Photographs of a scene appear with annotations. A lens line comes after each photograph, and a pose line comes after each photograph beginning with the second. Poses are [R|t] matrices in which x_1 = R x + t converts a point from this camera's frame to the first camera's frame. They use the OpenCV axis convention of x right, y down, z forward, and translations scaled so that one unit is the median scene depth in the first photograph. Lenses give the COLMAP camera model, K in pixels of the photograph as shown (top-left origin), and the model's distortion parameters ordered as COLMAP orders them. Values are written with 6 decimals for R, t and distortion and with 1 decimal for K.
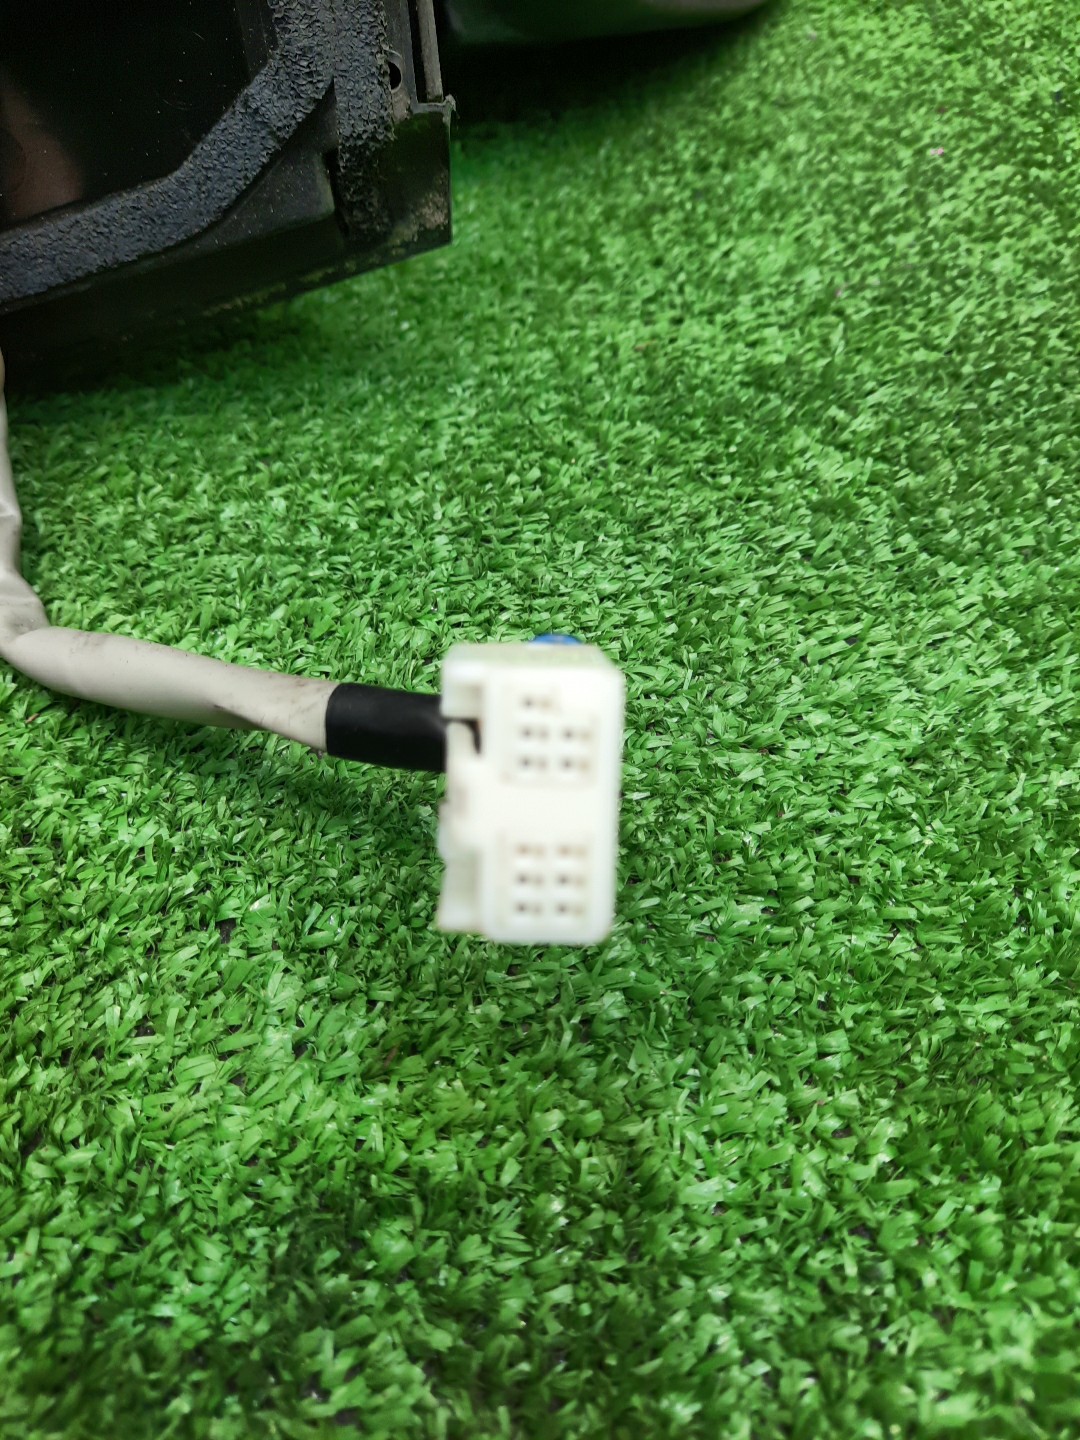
lens RADIAL K [[1076.4, 0, 550.0], [0, 1076.4, 722.5], [0, 0, 1]] dist [0.005353, -0.033330]
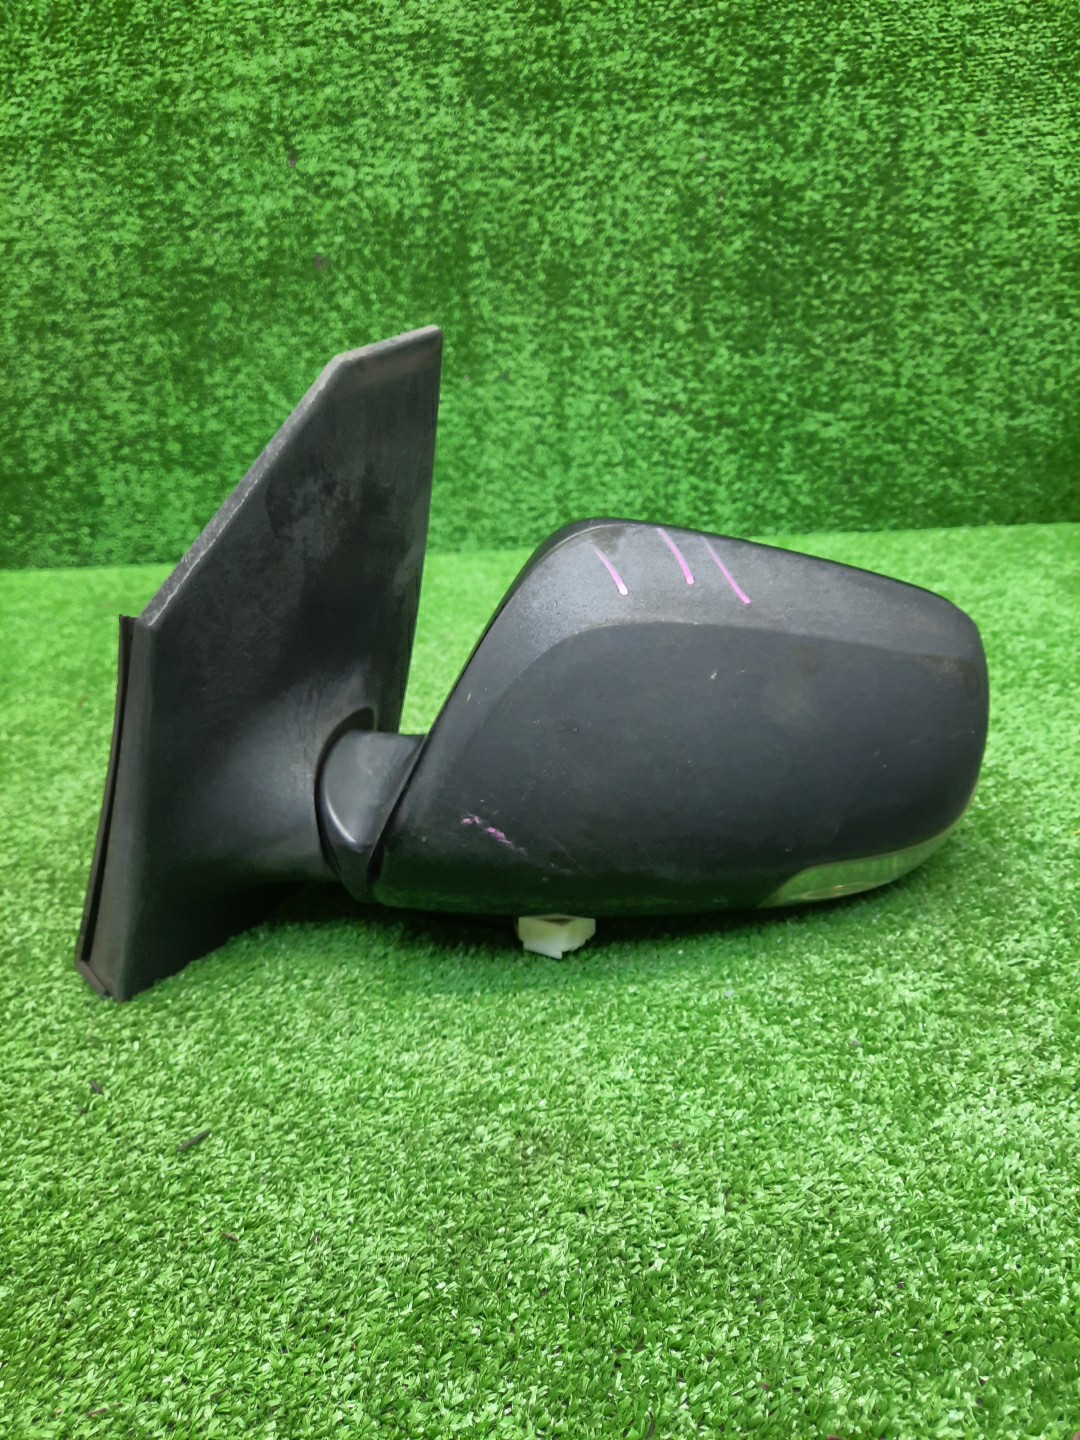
lens RADIAL K [[1075.4, 0, 545.3], [0, 1075.4, 720.2], [0, 0, 1]] dist [0.045812, -0.065215]
pose [[0.997441, -0.050435, -0.050676, 0.116880], [0.018953, 0.869957, -0.492762, 0.663196], [0.068939, 0.490541, 0.868687, -1.424301]]
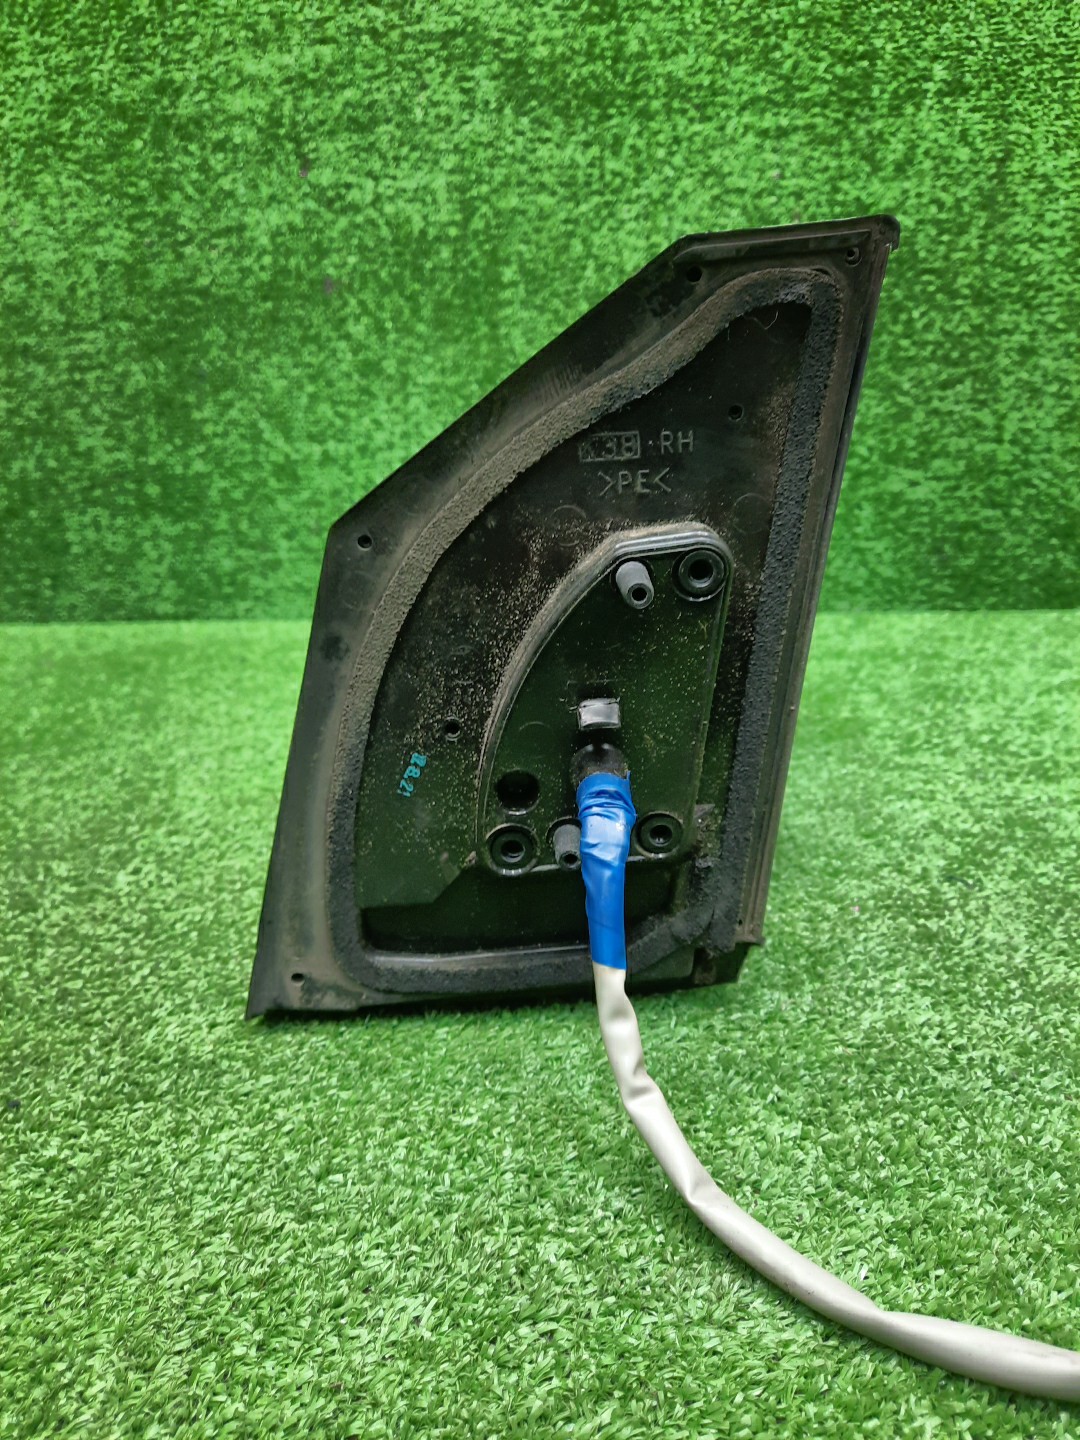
lens RADIAL K [[1076.0, 0, 551.1], [0, 1076.0, 724.1], [0, 0, 1]] dist [0.042111, -0.056990]
pose [[0.997604, -0.018514, -0.066657, 0.070388], [-0.022430, 0.824914, -0.564813, 0.161073], [0.065443, 0.564955, 0.822522, -0.590661]]
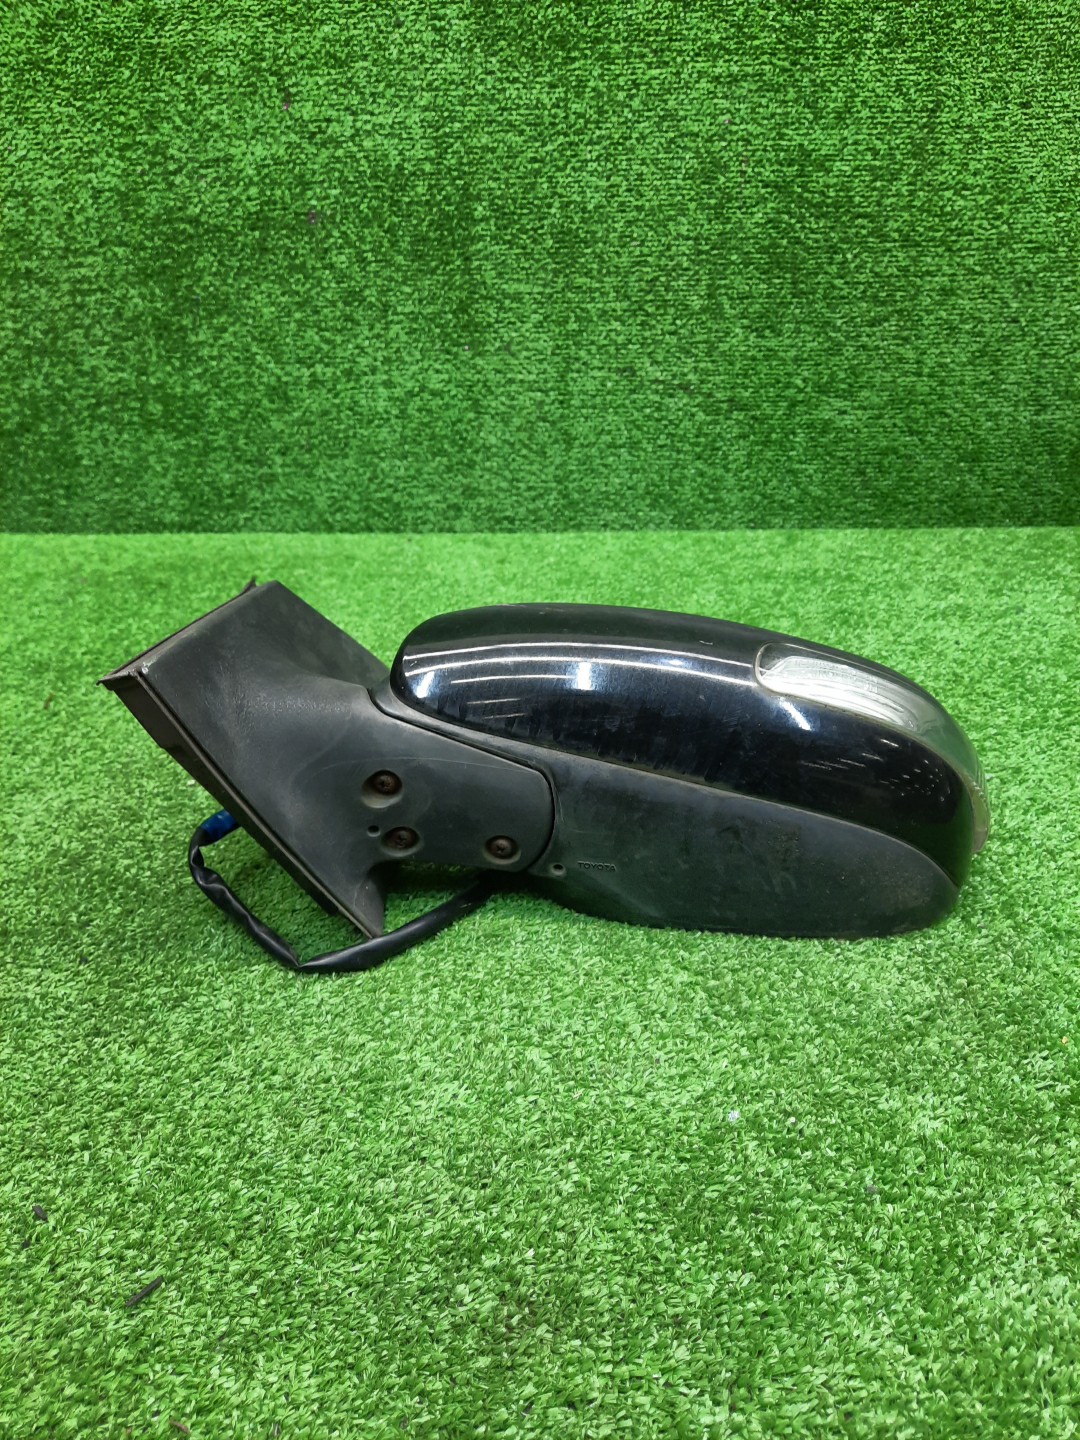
lens RADIAL K [[1066.8, 0, 545.6], [0, 1066.8, 719.9], [0, 0, 1]] dist [0.058745, -0.078132]
pose [[0.999134, -0.013566, -0.039345, 0.085258], [-0.005114, 0.898198, -0.439562, 0.285894], [0.041302, 0.439382, 0.897350, -1.365482]]
